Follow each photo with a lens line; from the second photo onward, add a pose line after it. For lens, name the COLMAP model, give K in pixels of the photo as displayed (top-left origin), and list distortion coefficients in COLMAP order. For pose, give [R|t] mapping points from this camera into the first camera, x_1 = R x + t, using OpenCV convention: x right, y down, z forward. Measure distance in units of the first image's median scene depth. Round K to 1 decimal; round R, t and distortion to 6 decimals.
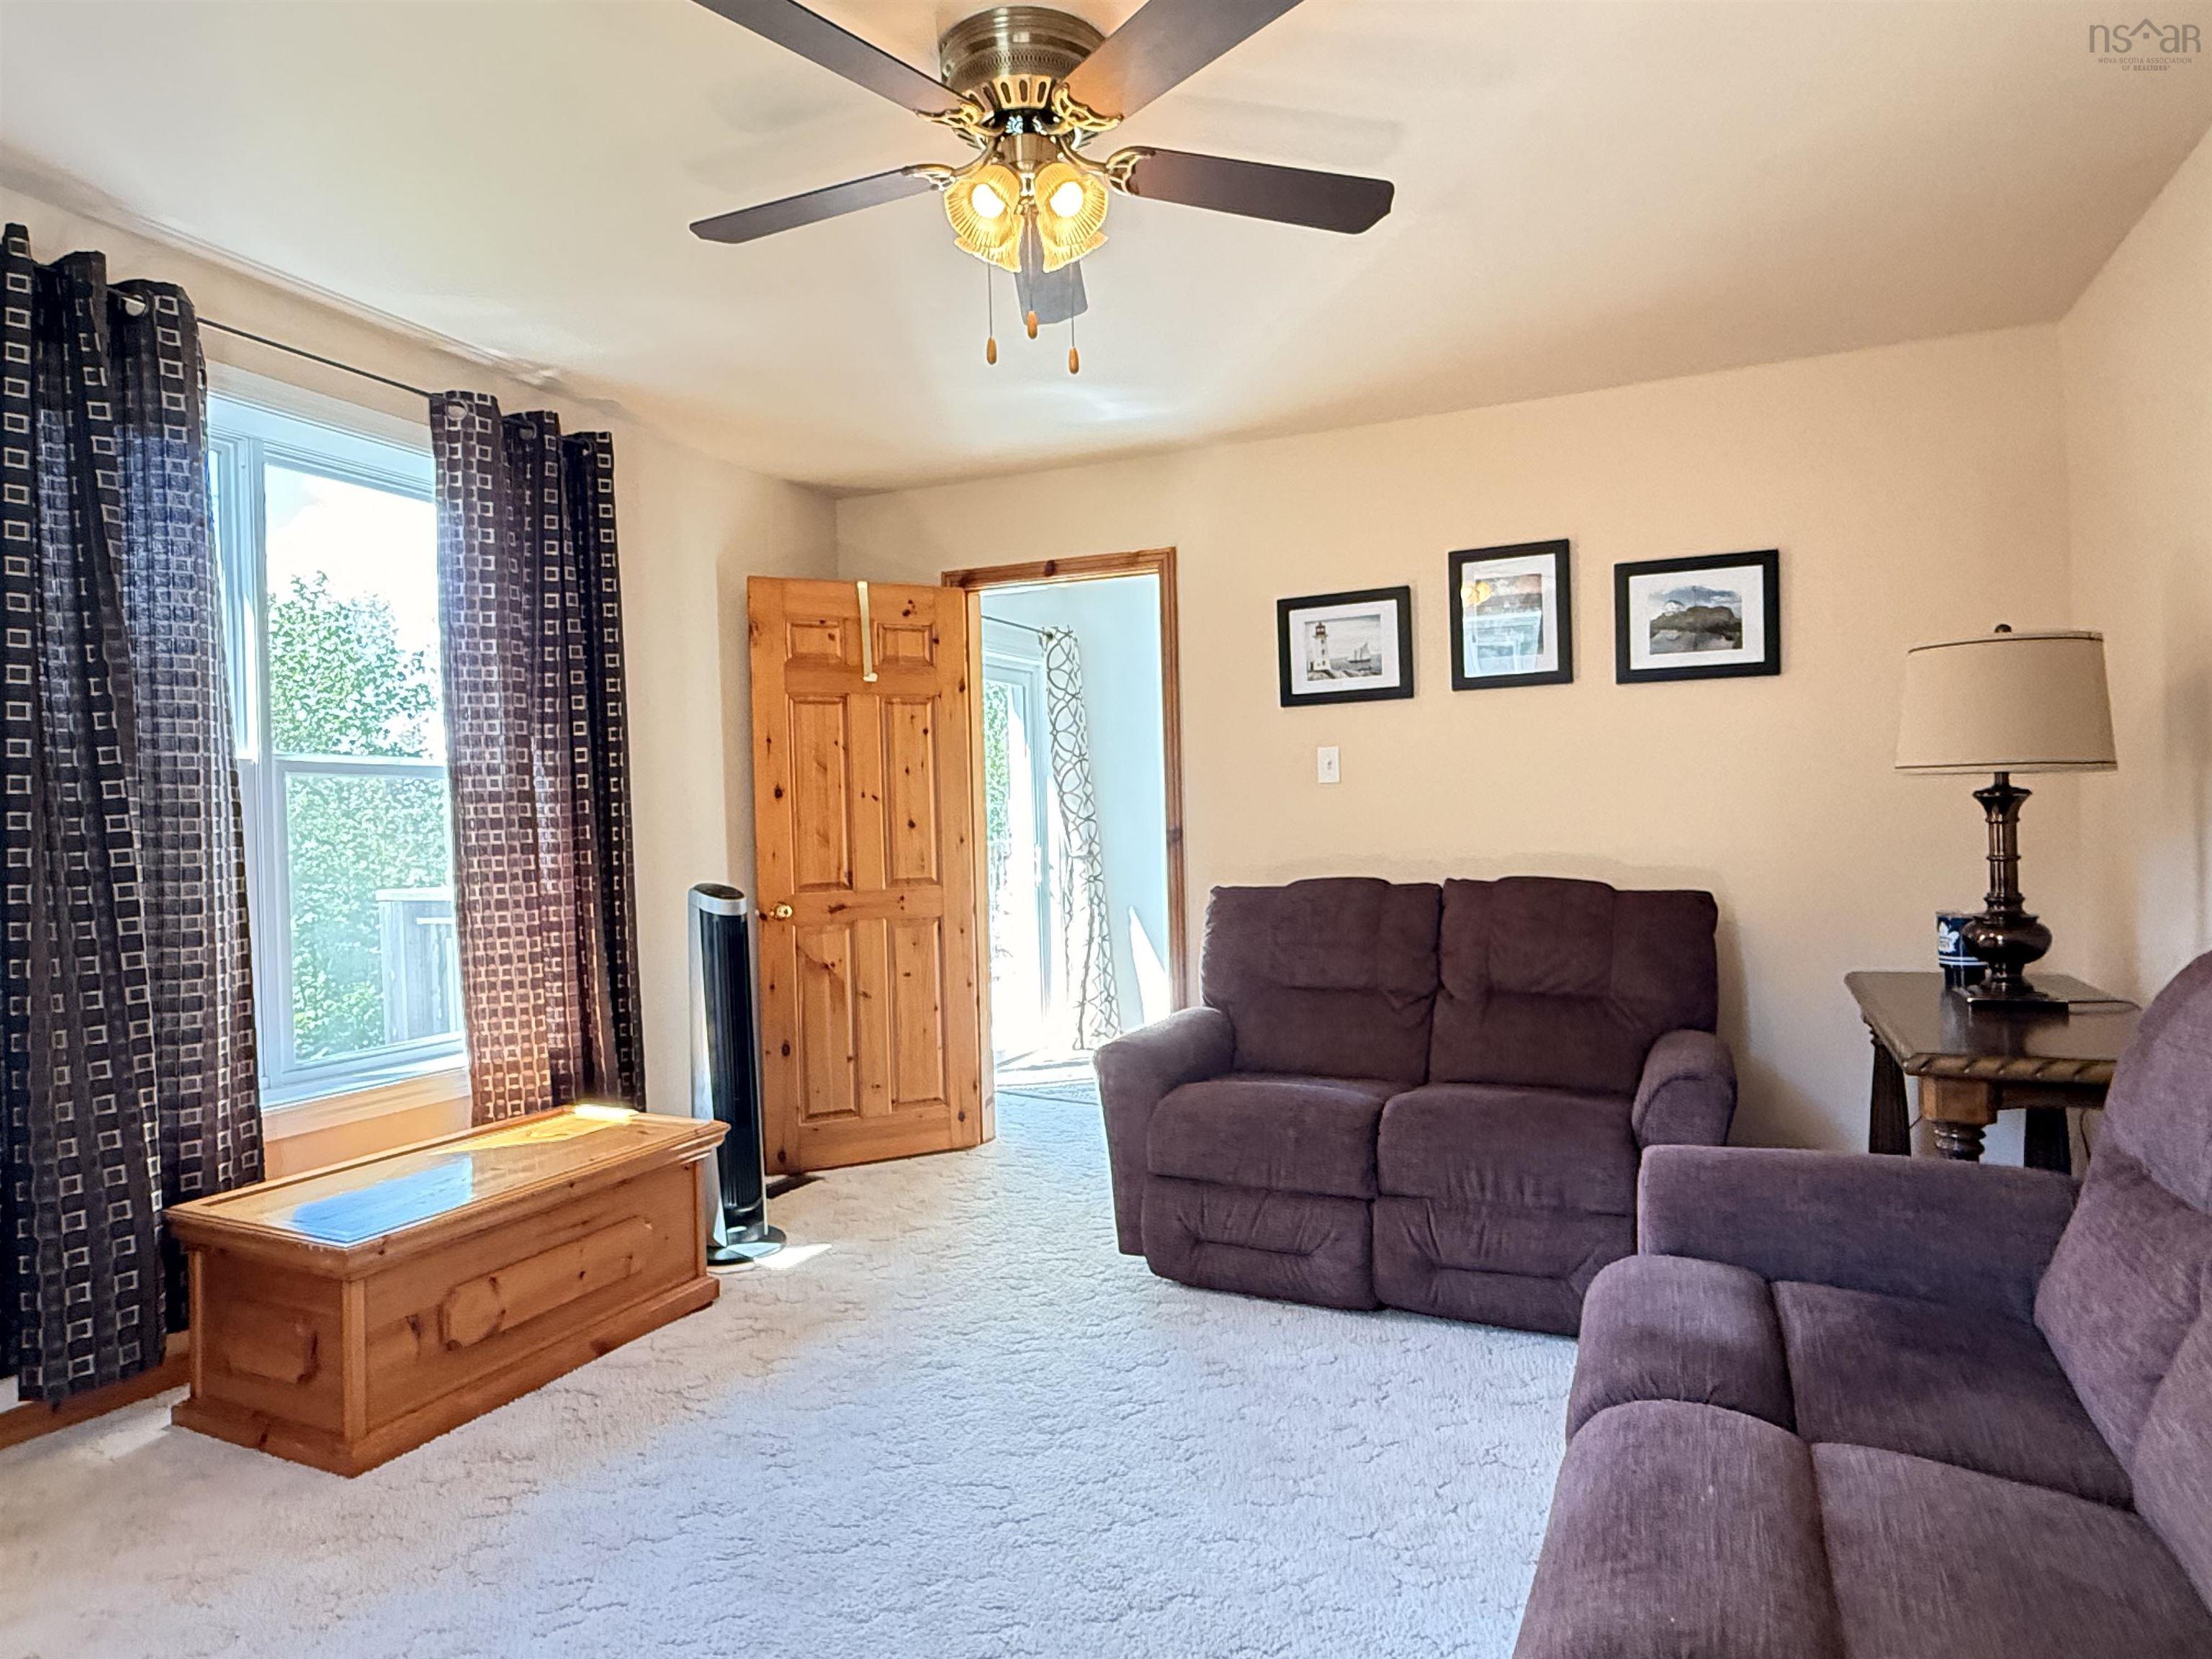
lens RADIAL K [[1269.7, 0, 1106.0], [0, 1269.7, 829.5], [0, 0, 1]] dist [0.001992, 0.001021]
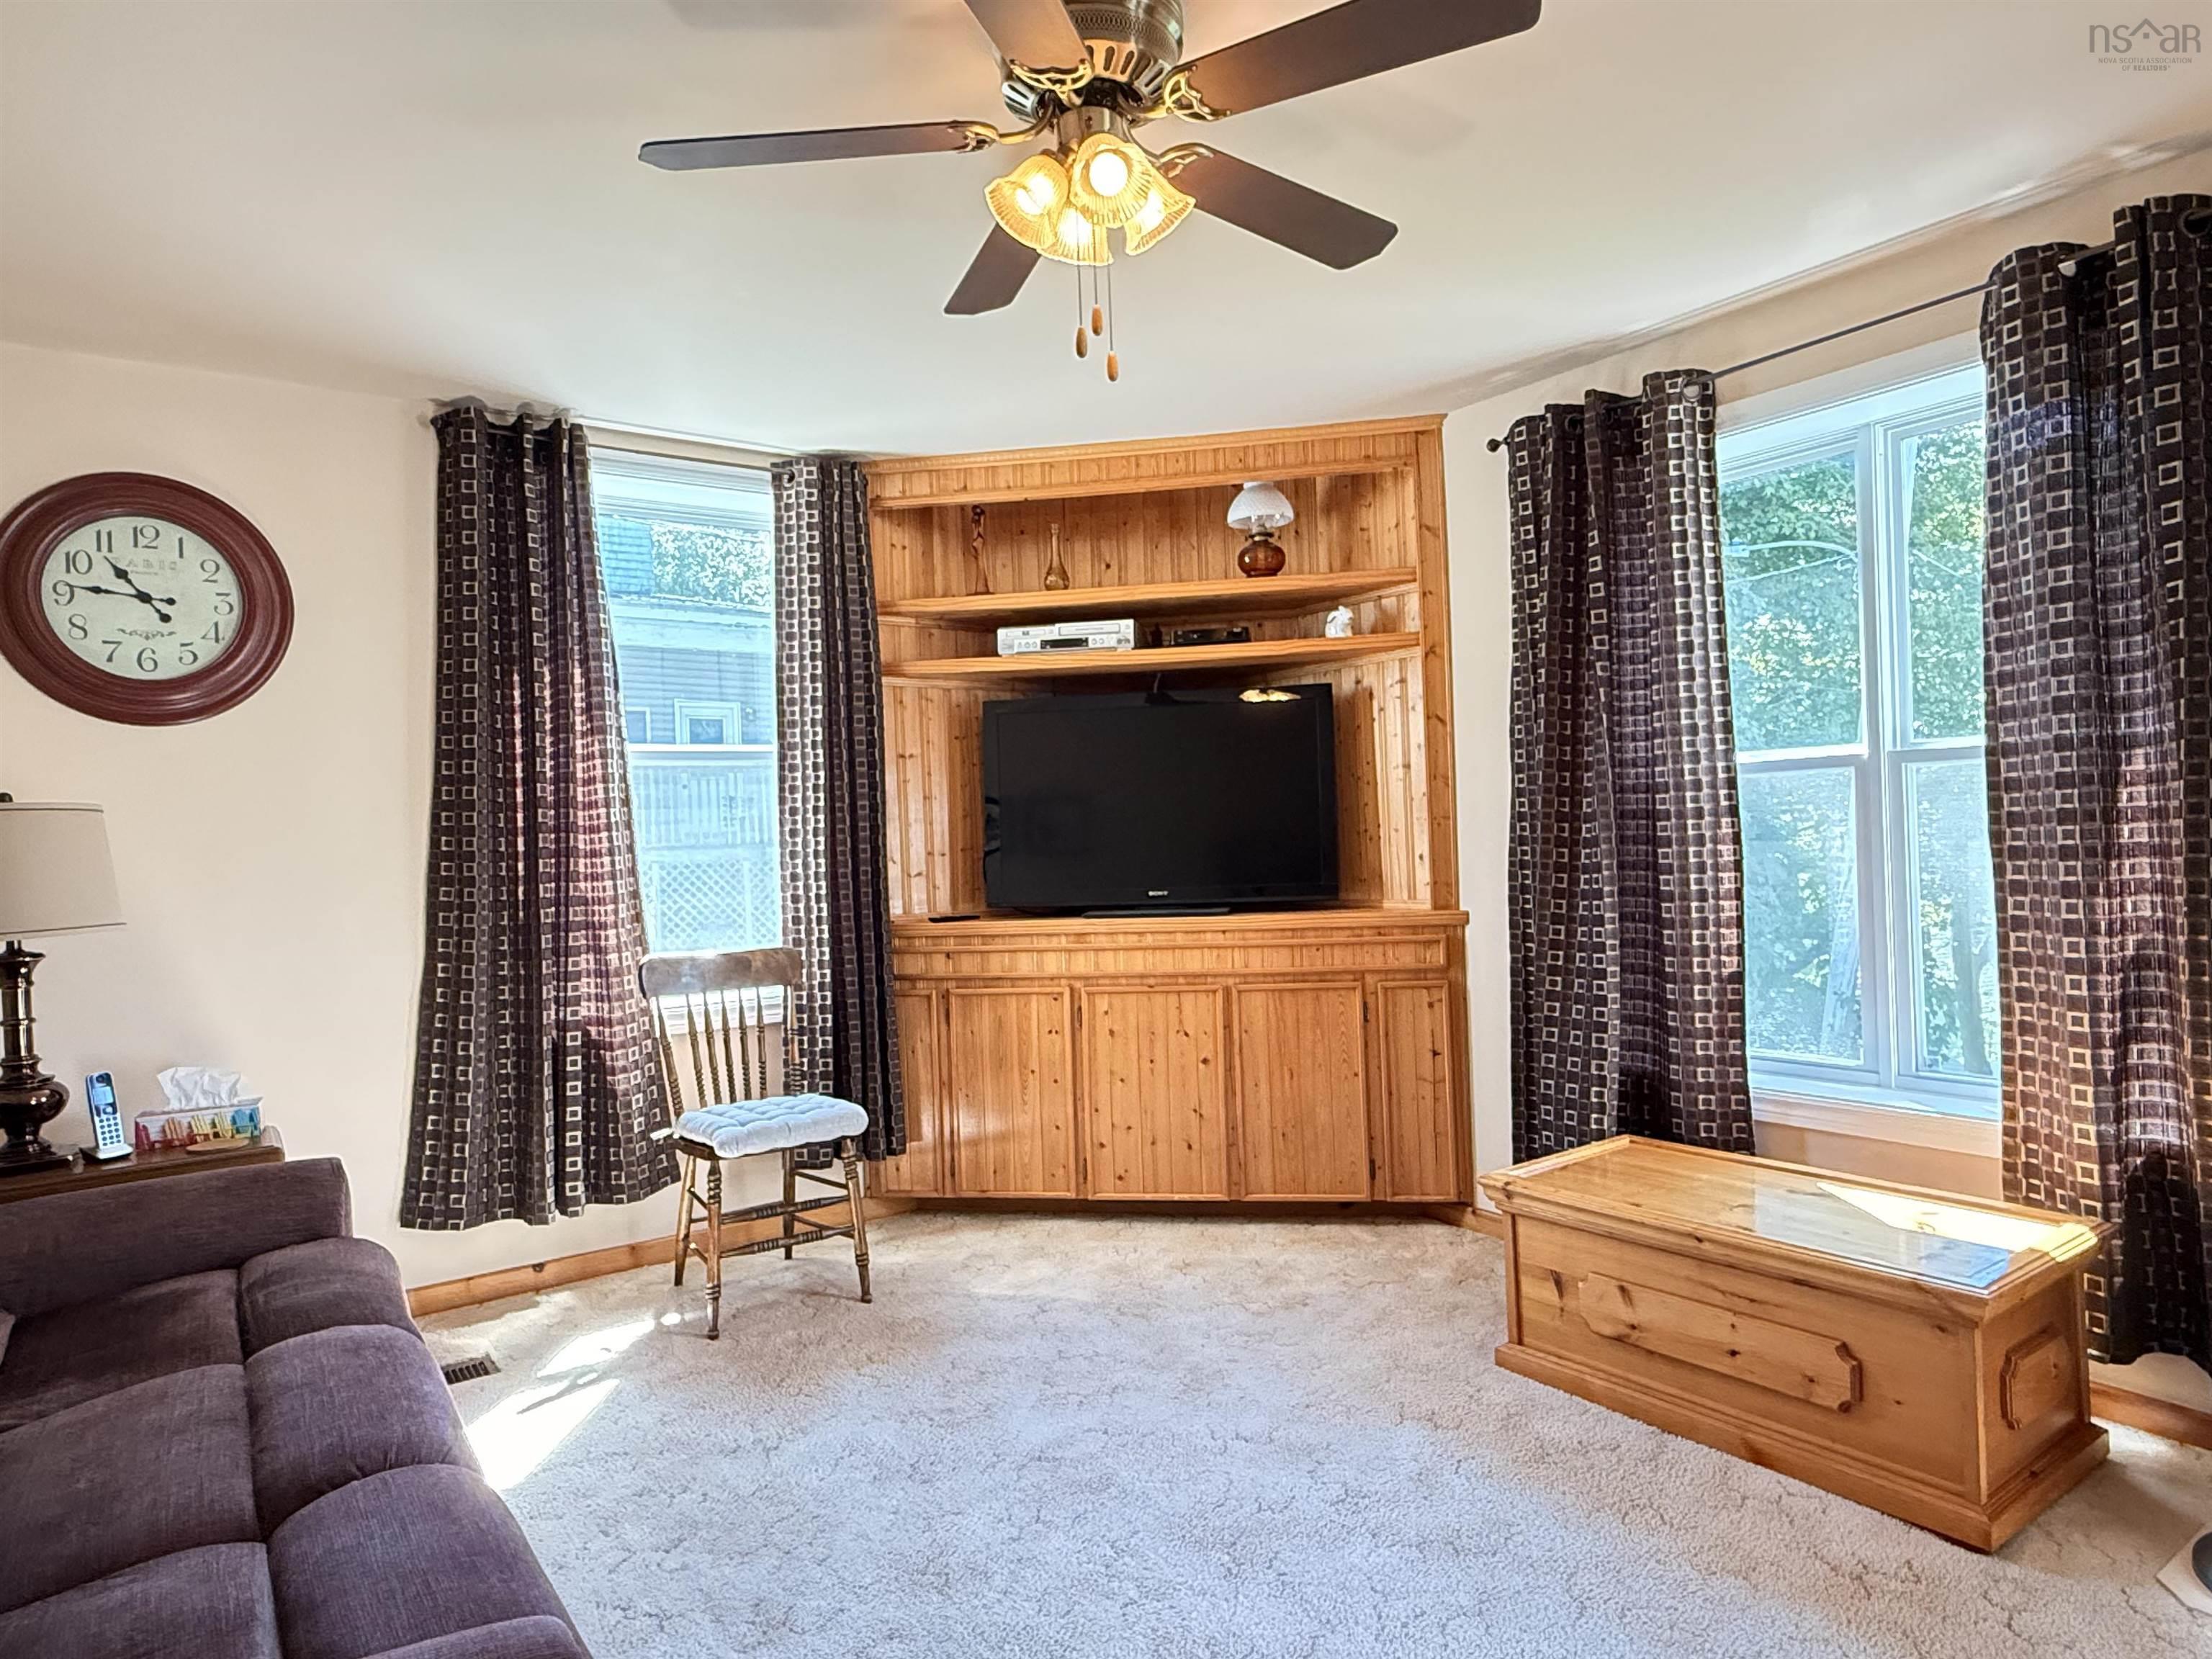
lens RADIAL K [[1314.9, 0, 1100.1], [0, 1314.9, 841.7], [0, 0, 1]] dist [0.000697, -0.000486]
pose [[-0.499963, 0.039027, -0.865167, 0.567346], [0.040802, 0.998936, 0.021482, -0.035547], [0.865085, -0.024561, -0.501023, 1.083952]]
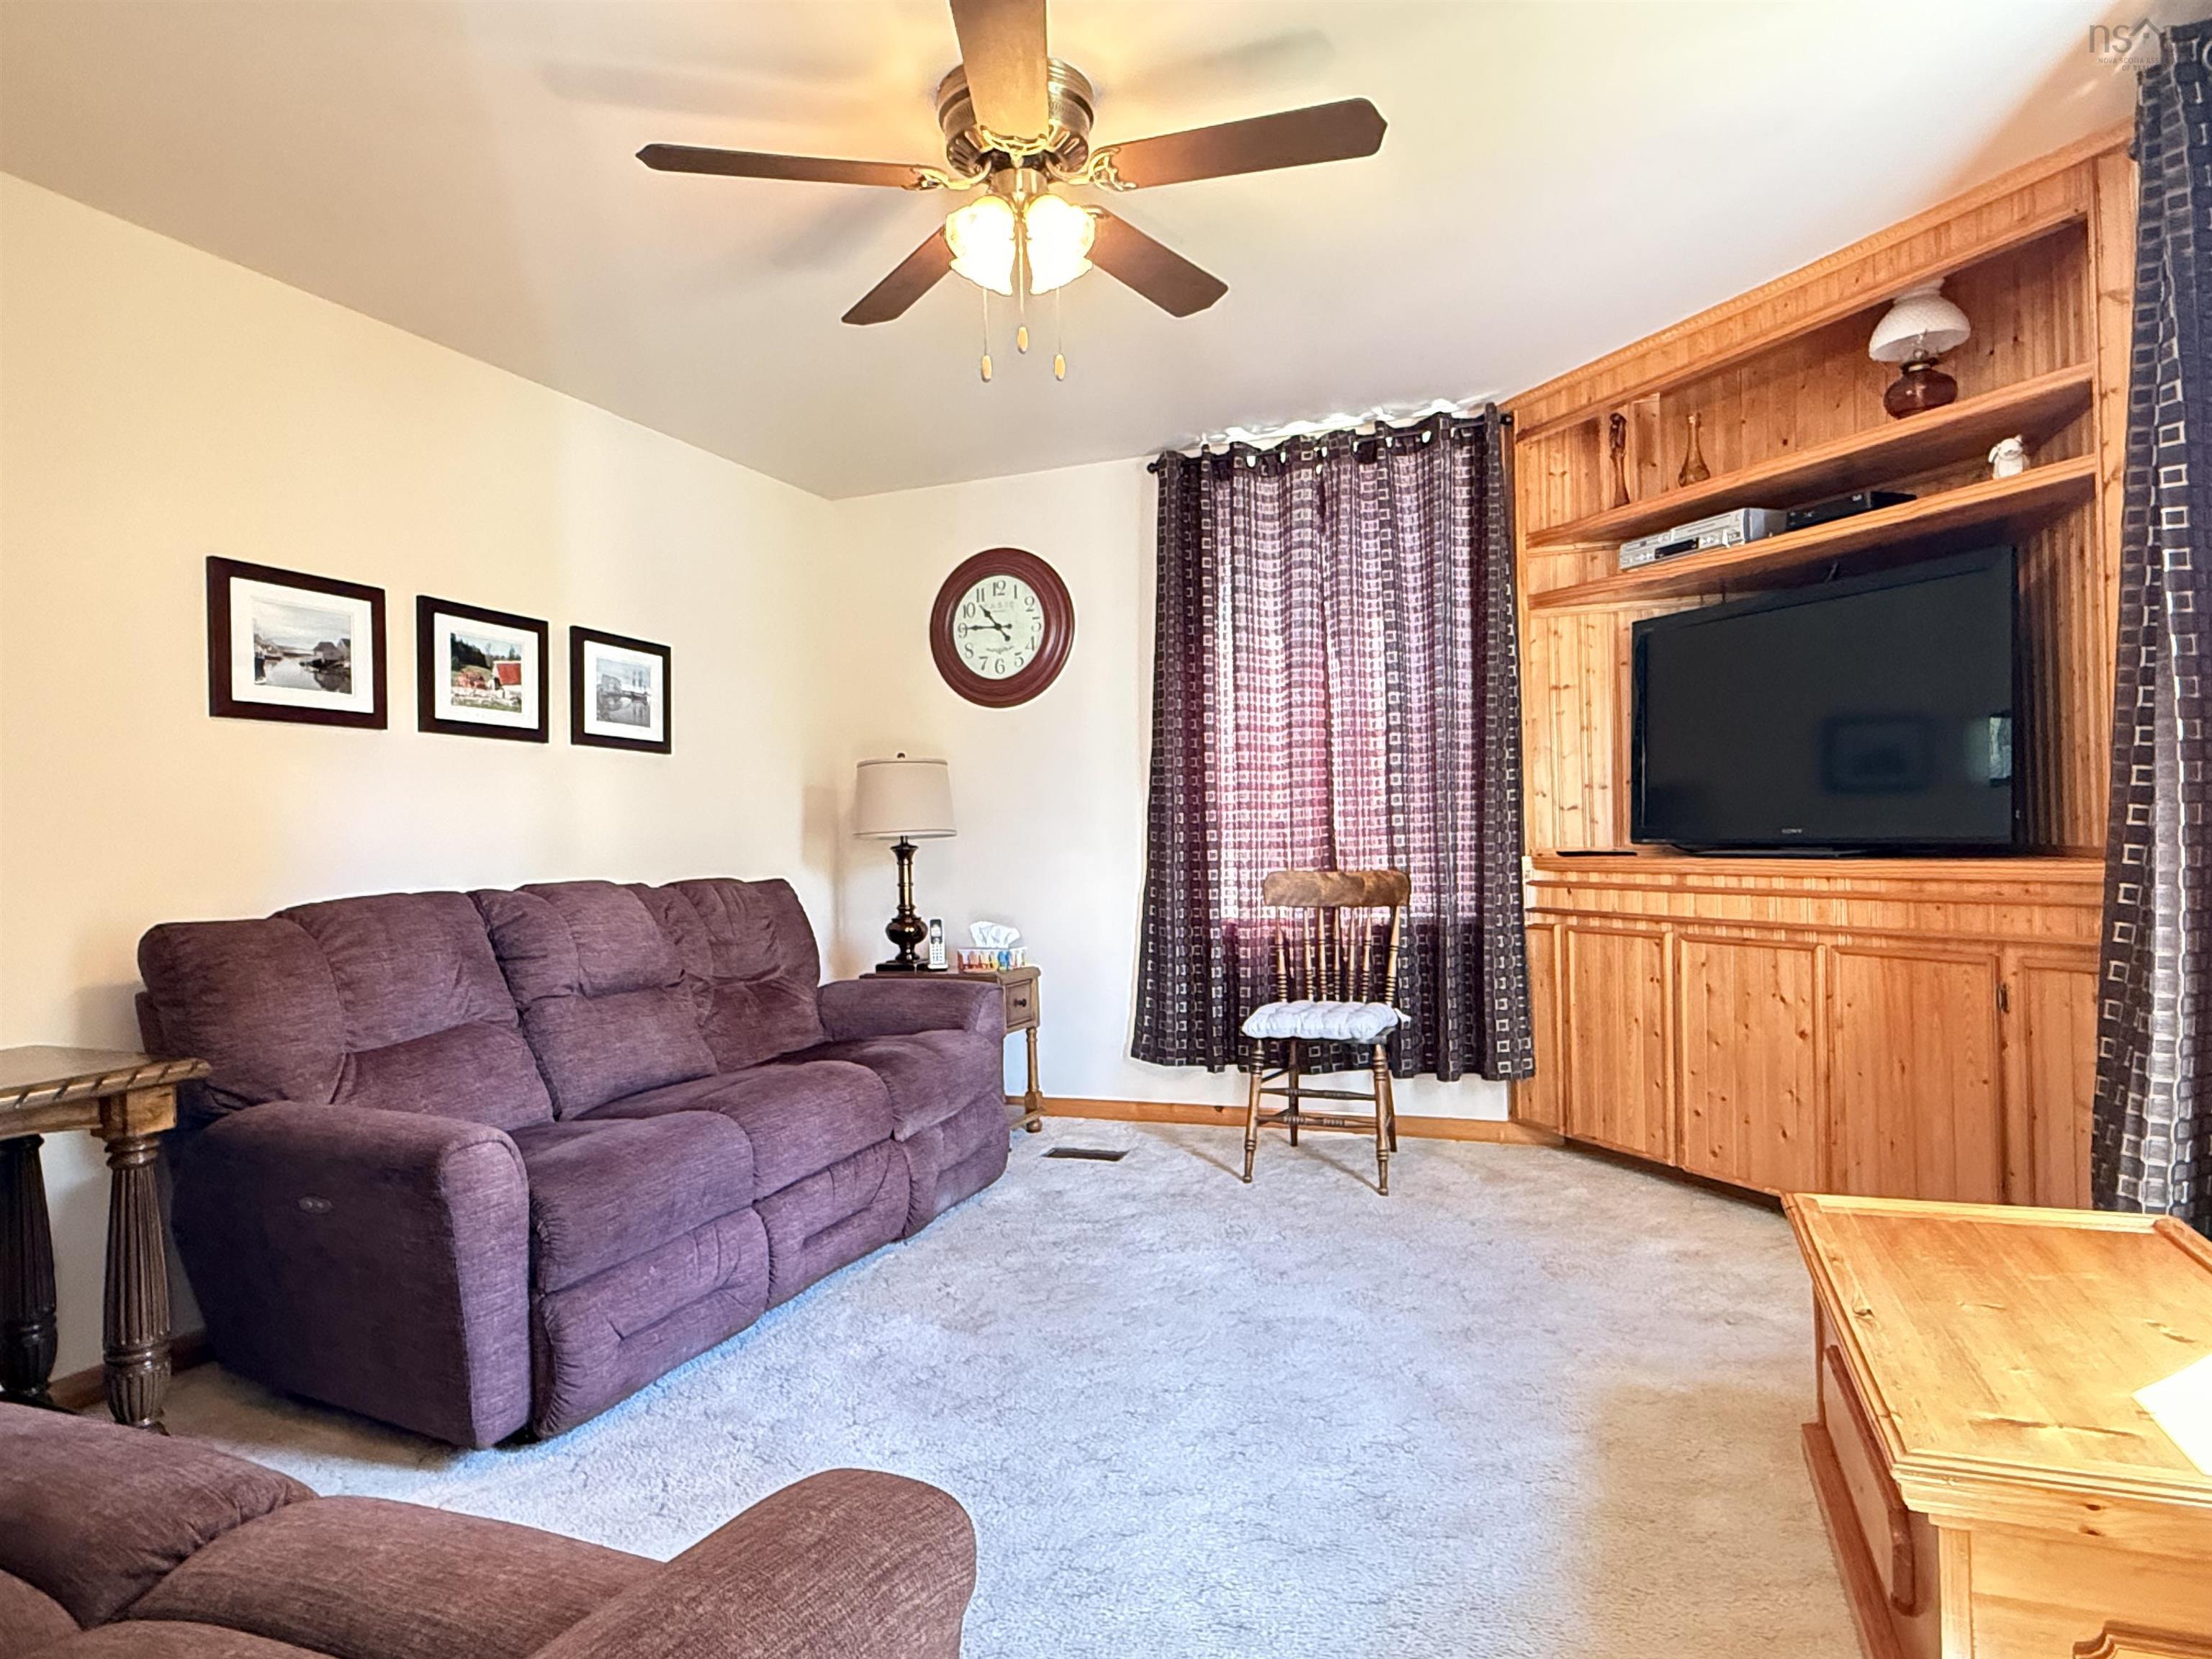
lens RADIAL K [[1305.3, 0, 1101.3], [0, 1305.3, 838.1], [0, 0, 1]] dist [0.004191, -0.002471]
pose [[-0.997895, 0.046210, -0.045509, -0.021124], [0.046001, 0.998925, 0.005641, 0.025856], [0.045720, 0.003536, -0.998948, 1.566775]]
